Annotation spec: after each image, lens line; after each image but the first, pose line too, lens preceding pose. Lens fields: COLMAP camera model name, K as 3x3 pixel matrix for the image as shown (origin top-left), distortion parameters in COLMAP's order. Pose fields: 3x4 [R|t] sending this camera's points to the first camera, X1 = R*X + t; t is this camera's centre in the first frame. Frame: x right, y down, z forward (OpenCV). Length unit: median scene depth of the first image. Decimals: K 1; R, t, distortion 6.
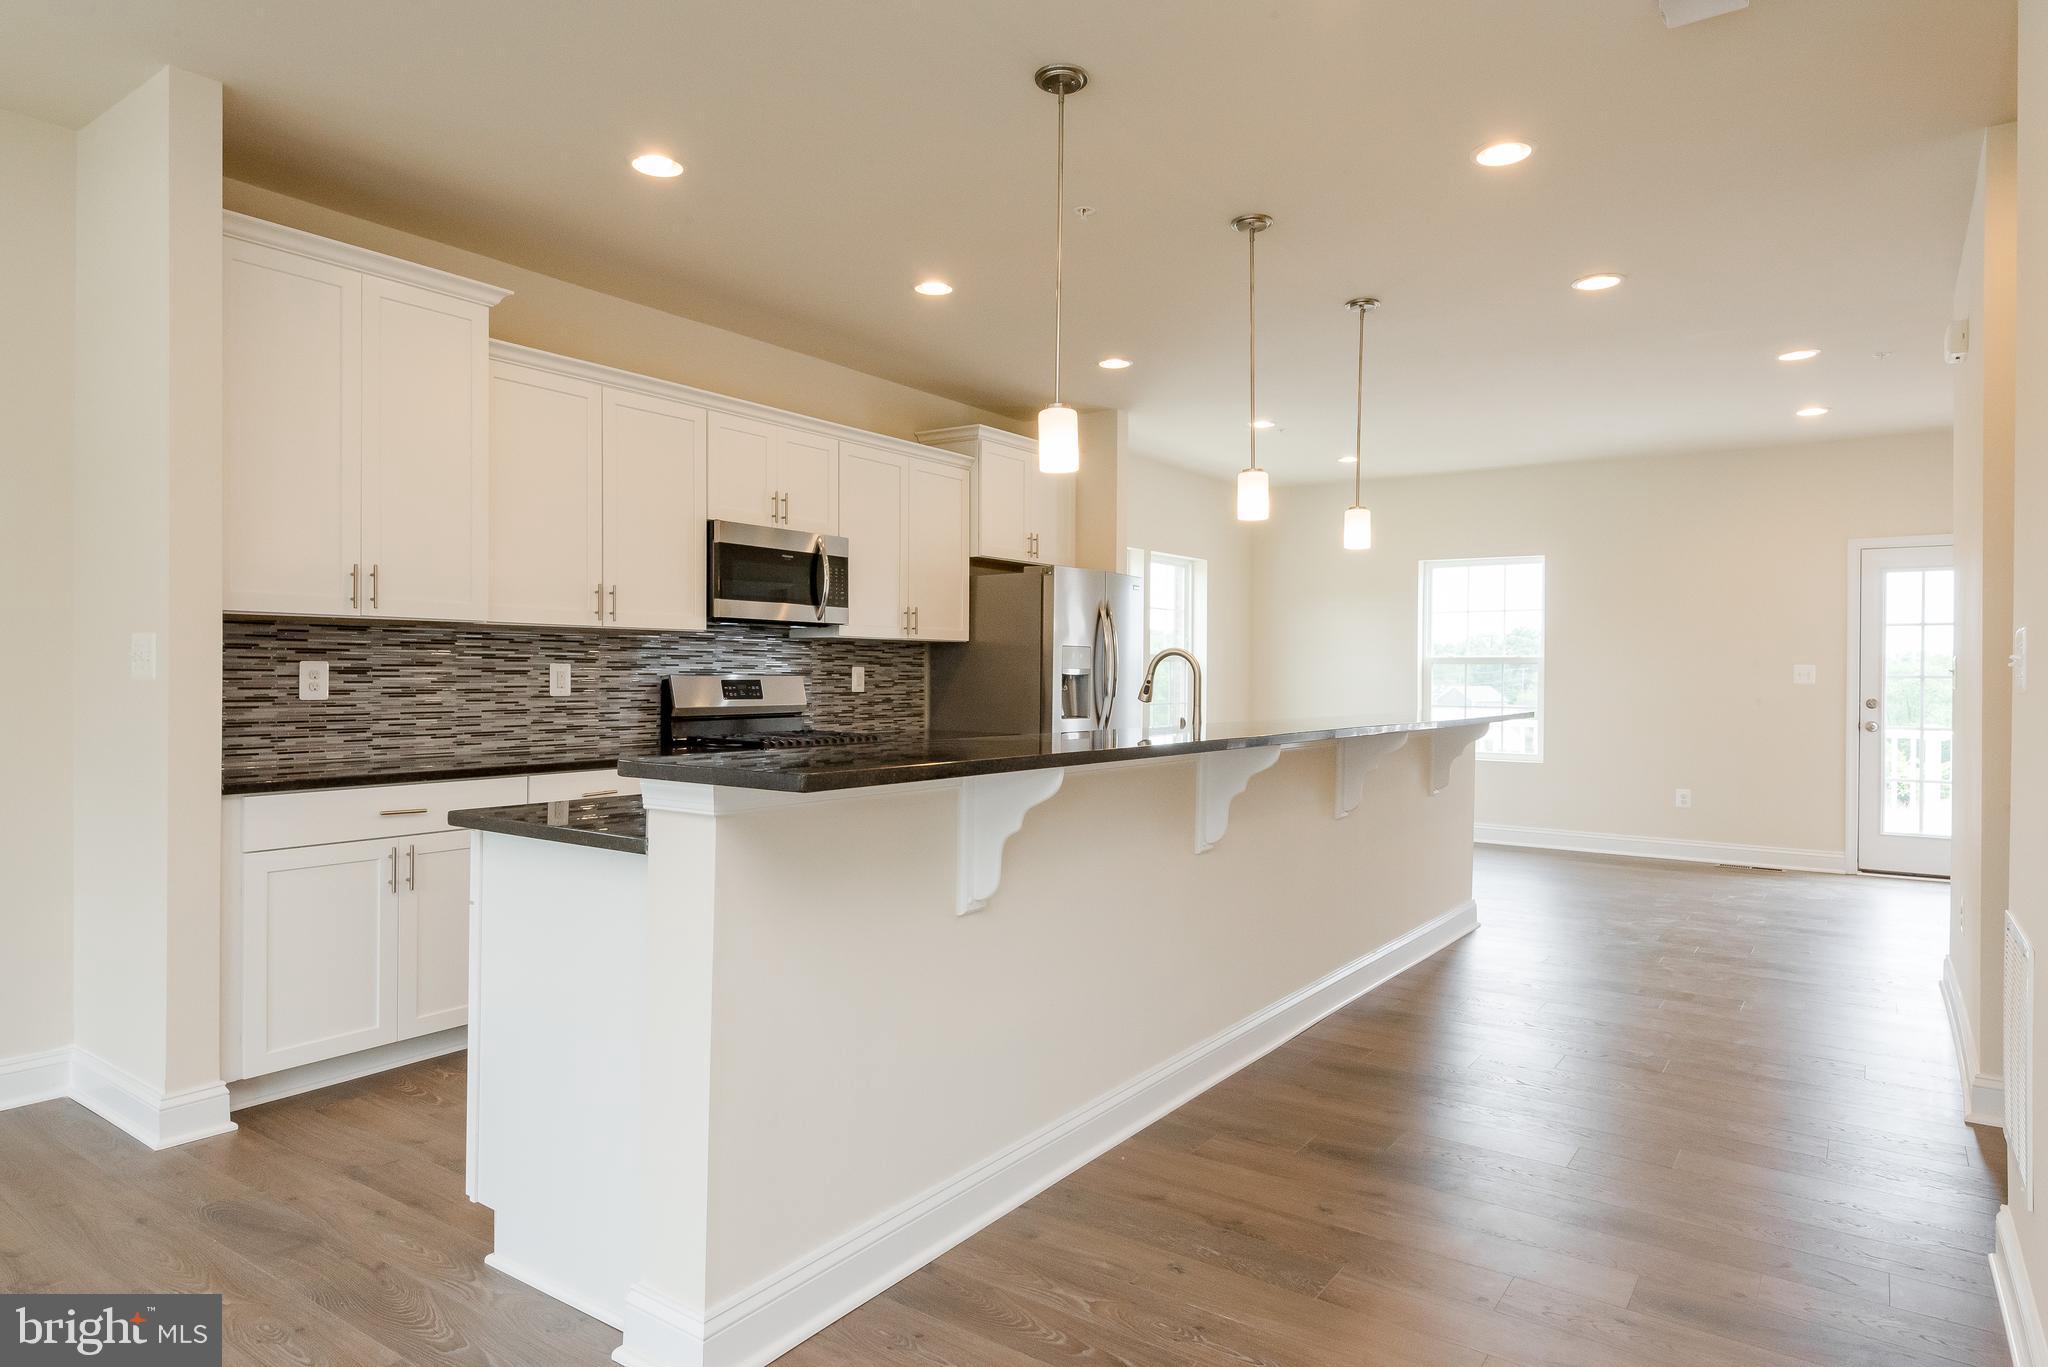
lens RADIAL K [[1206.8, 0, 1024.0], [0, 1206.8, 683.5], [0, 0, 1]] dist [0.051401, -0.033408]
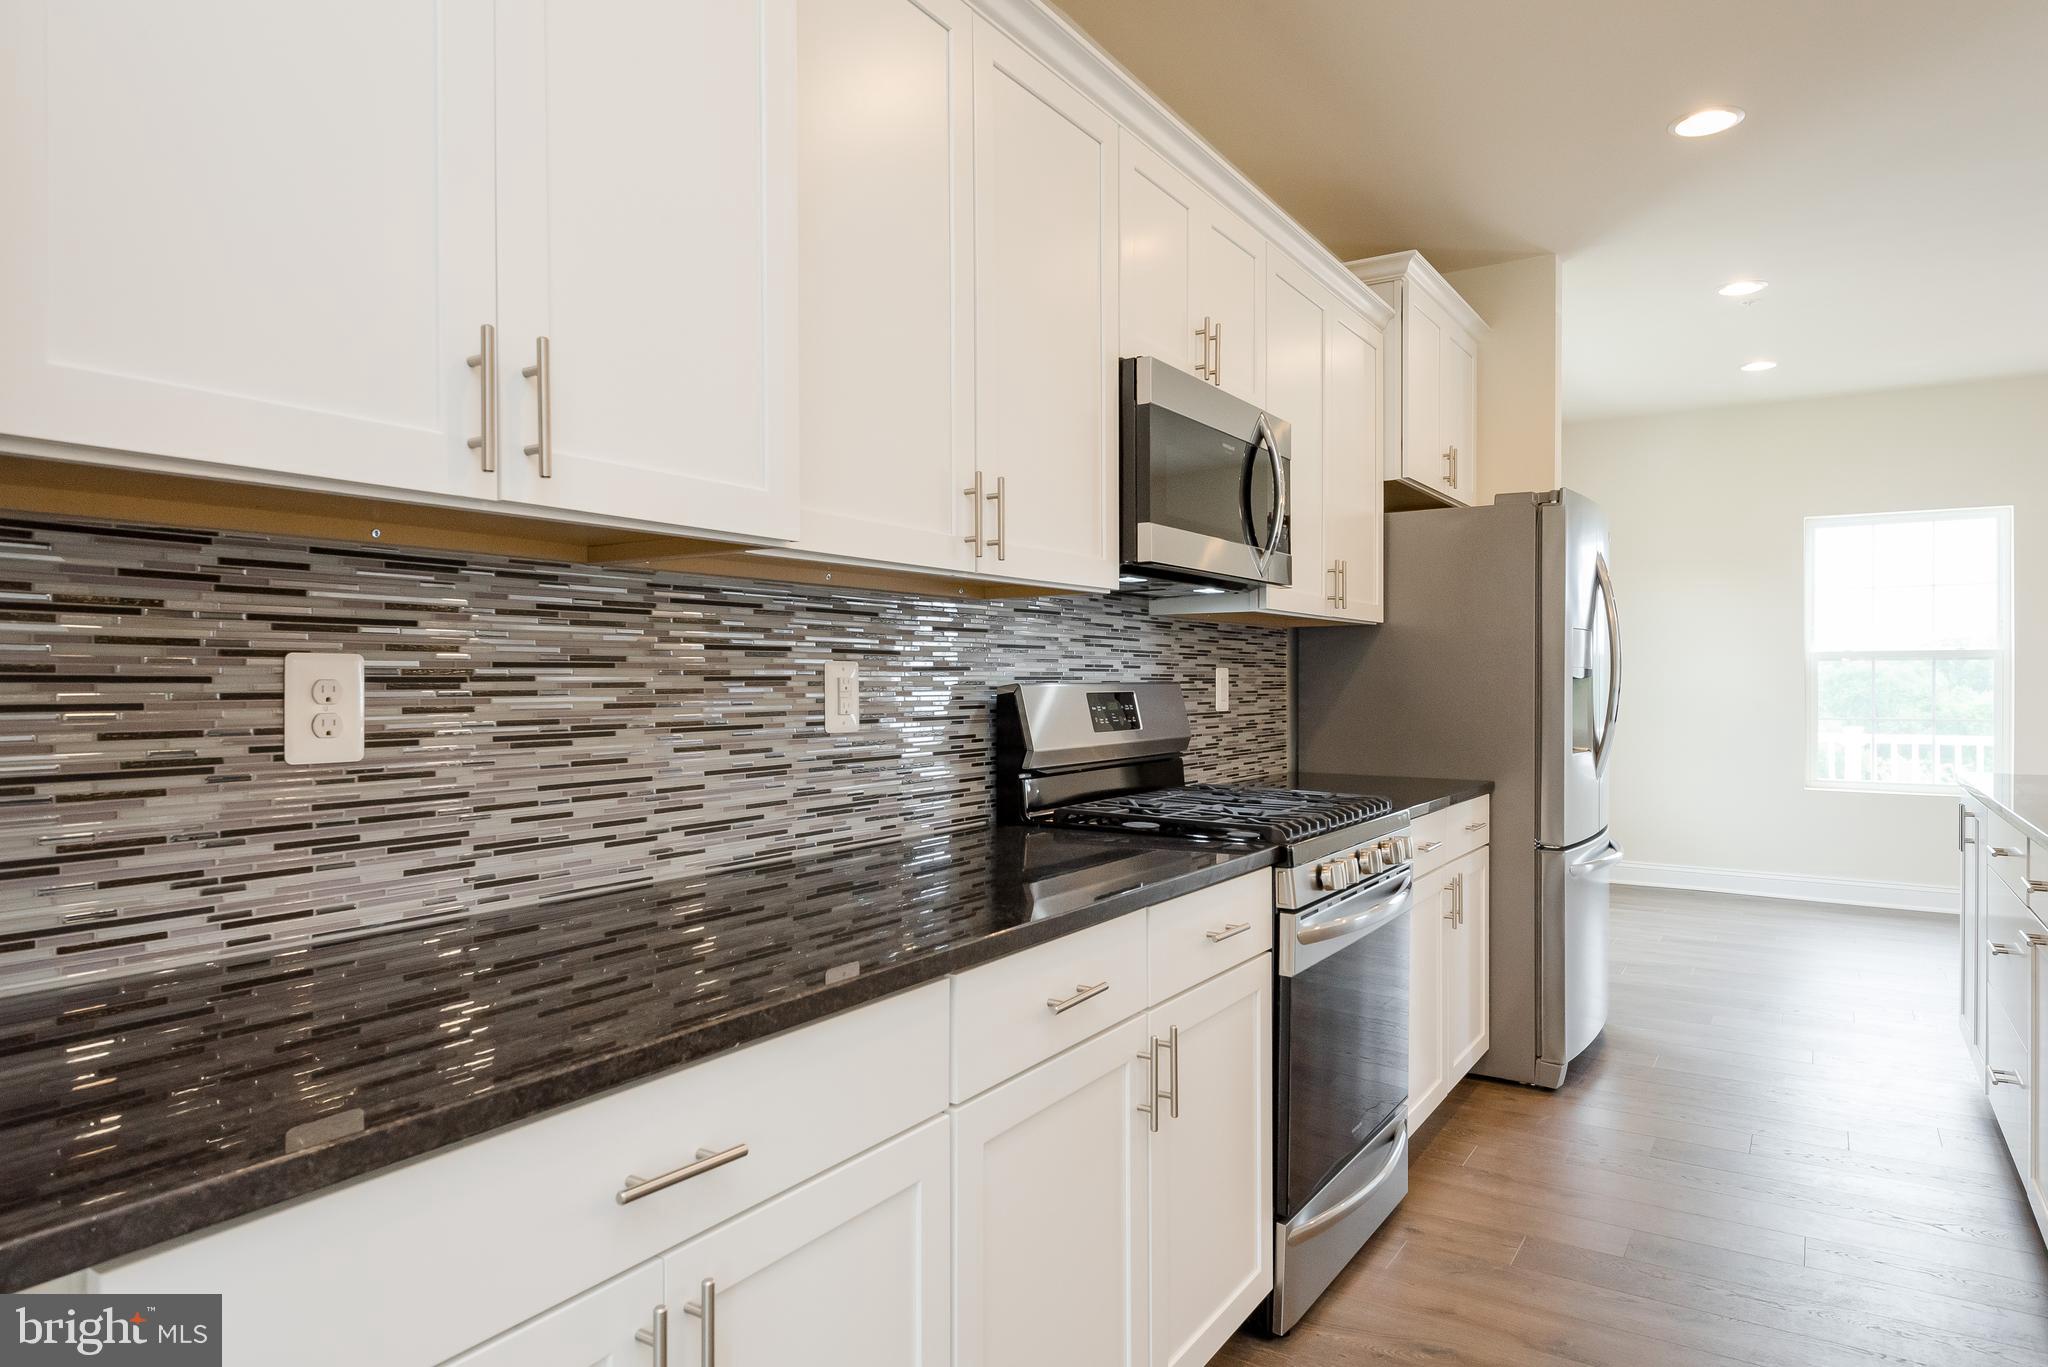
lens RADIAL K [[1238.8, 0, 1024.0], [0, 1238.8, 683.5], [0, 0, 1]] dist [0.051412, -0.038266]
pose [[0.998977, -0.010682, 0.043951, -0.358164], [0.010995, 0.999916, -0.006887, -0.004477], [-0.043873, 0.007364, 0.999010, 0.571158]]
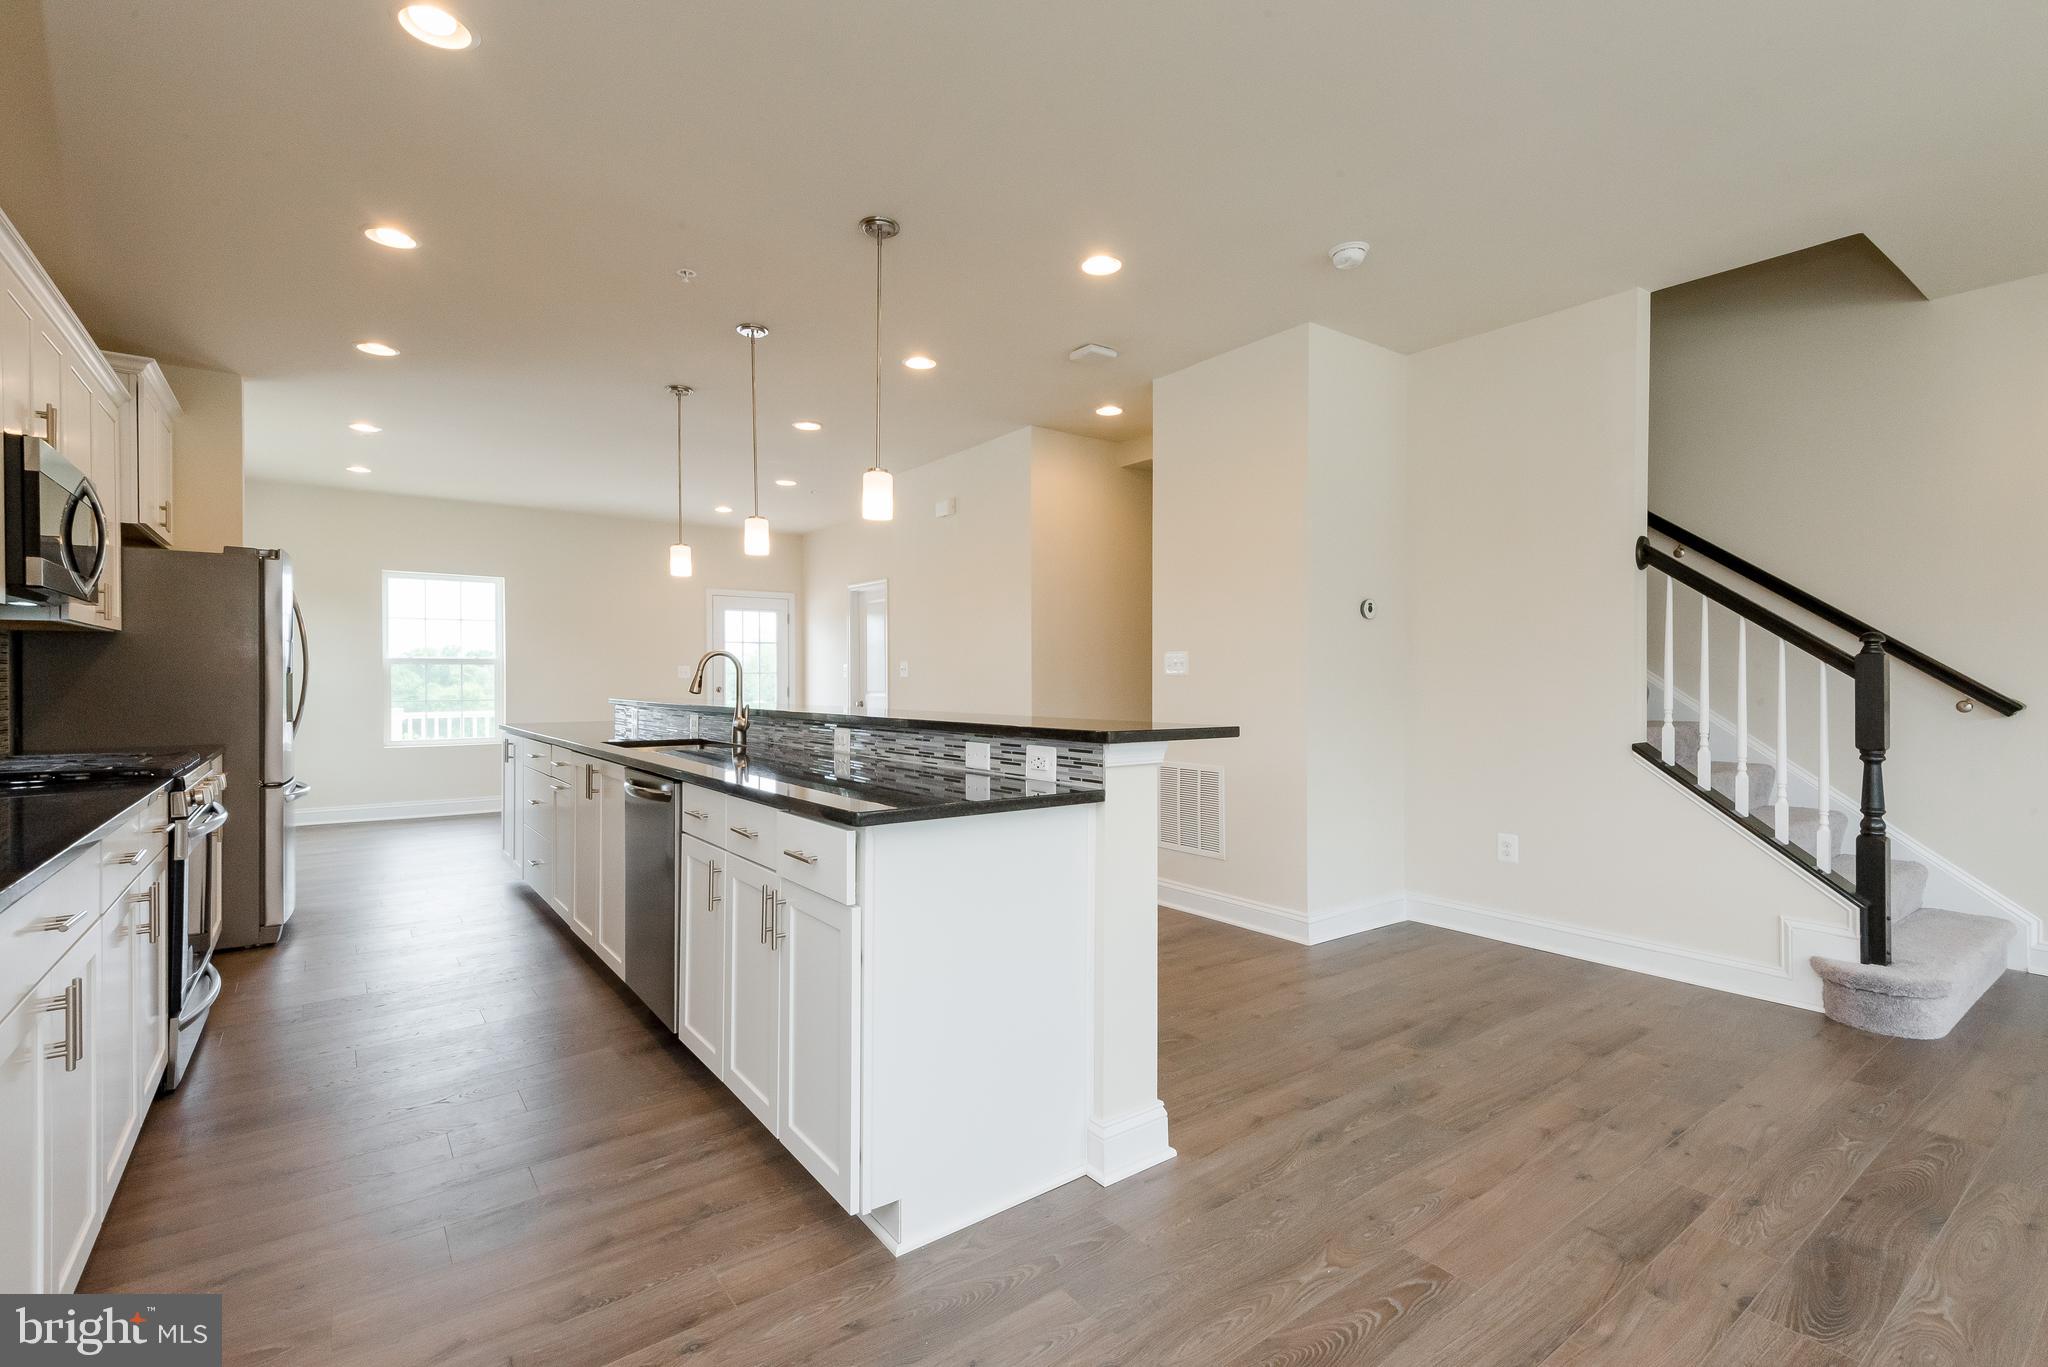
lens RADIAL K [[921.5, 0, 1024.0], [0, 921.5, 683.5], [0, 0, 1]] dist [0.001522, -0.000146]
pose [[0.309801, -0.015455, 0.950676, -0.624700], [0.012102, 0.999851, 0.012311, -0.001749], [-0.950724, 0.007691, 0.309942, 0.373024]]
